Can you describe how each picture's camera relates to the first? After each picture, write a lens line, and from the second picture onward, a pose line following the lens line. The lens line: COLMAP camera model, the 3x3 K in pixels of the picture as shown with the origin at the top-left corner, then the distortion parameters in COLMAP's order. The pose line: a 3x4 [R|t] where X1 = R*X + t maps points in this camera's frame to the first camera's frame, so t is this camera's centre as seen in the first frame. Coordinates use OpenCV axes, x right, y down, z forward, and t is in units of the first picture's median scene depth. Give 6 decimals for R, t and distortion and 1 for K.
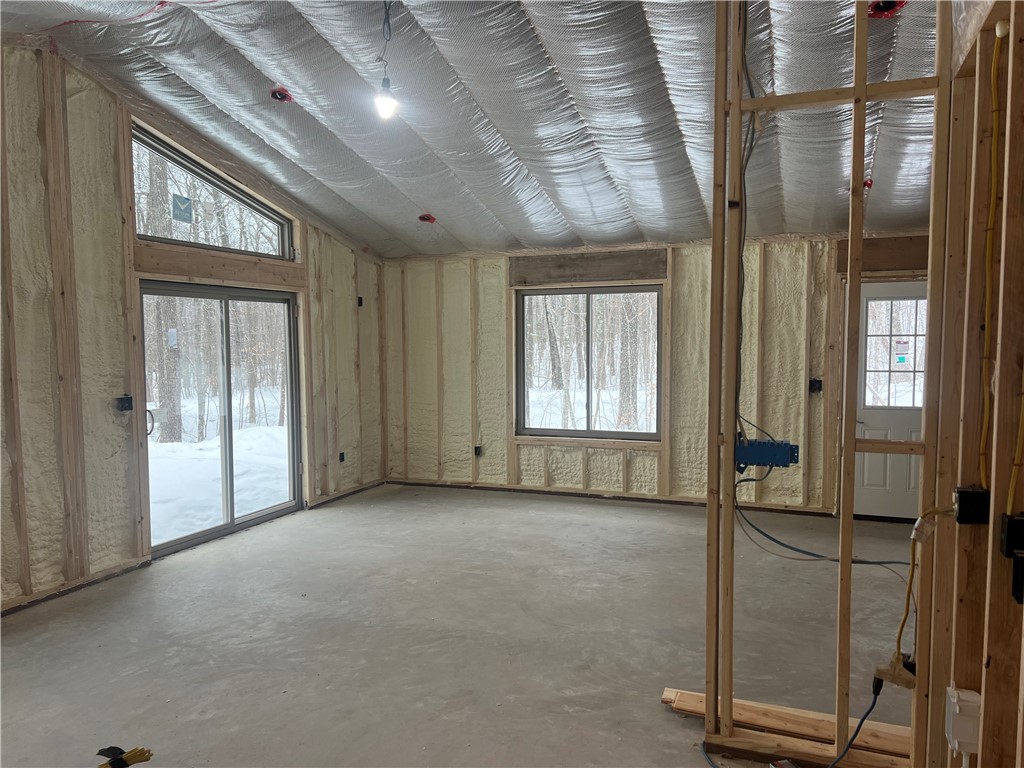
lens RADIAL K [[766.5, 0, 513.6], [0, 766.5, 389.4], [0, 0, 1]] dist [0.063915, -0.068037]
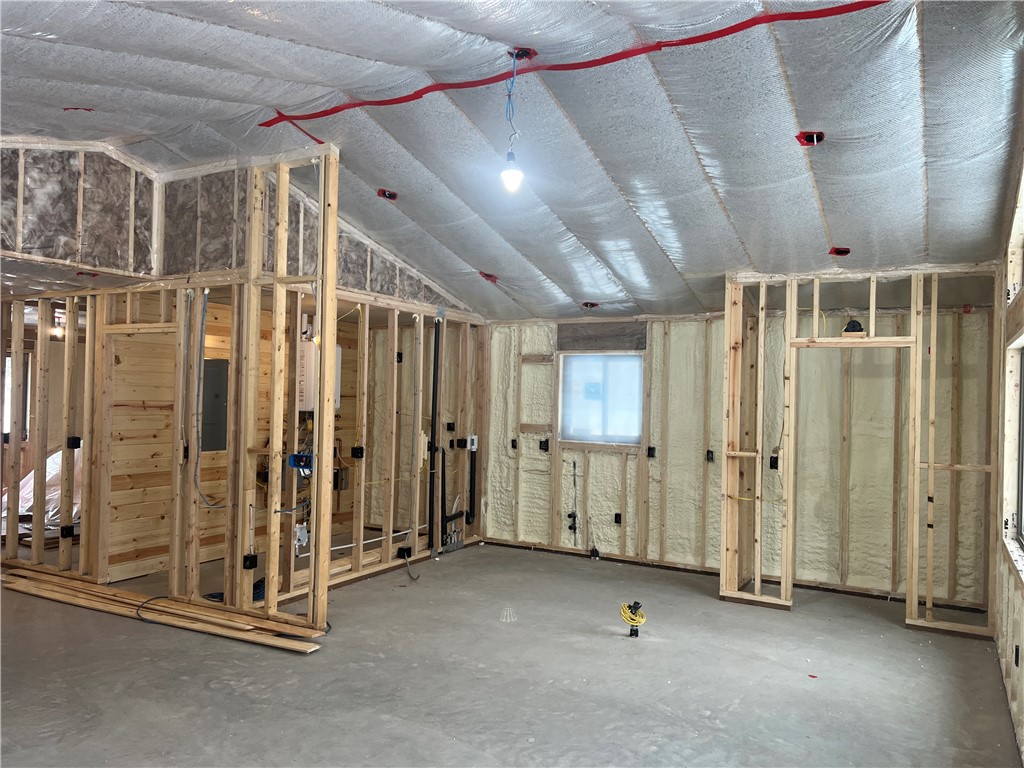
lens RADIAL K [[768.5, 0, 512.0], [0, 768.5, 384.0], [0, 0, 1]] dist [0.086406, -0.105384]
pose [[-0.991252, -0.014057, 0.131233, -0.303750], [-0.006813, 0.998436, 0.055487, -0.150735], [-0.131807, 0.054107, -0.989798, 2.018775]]
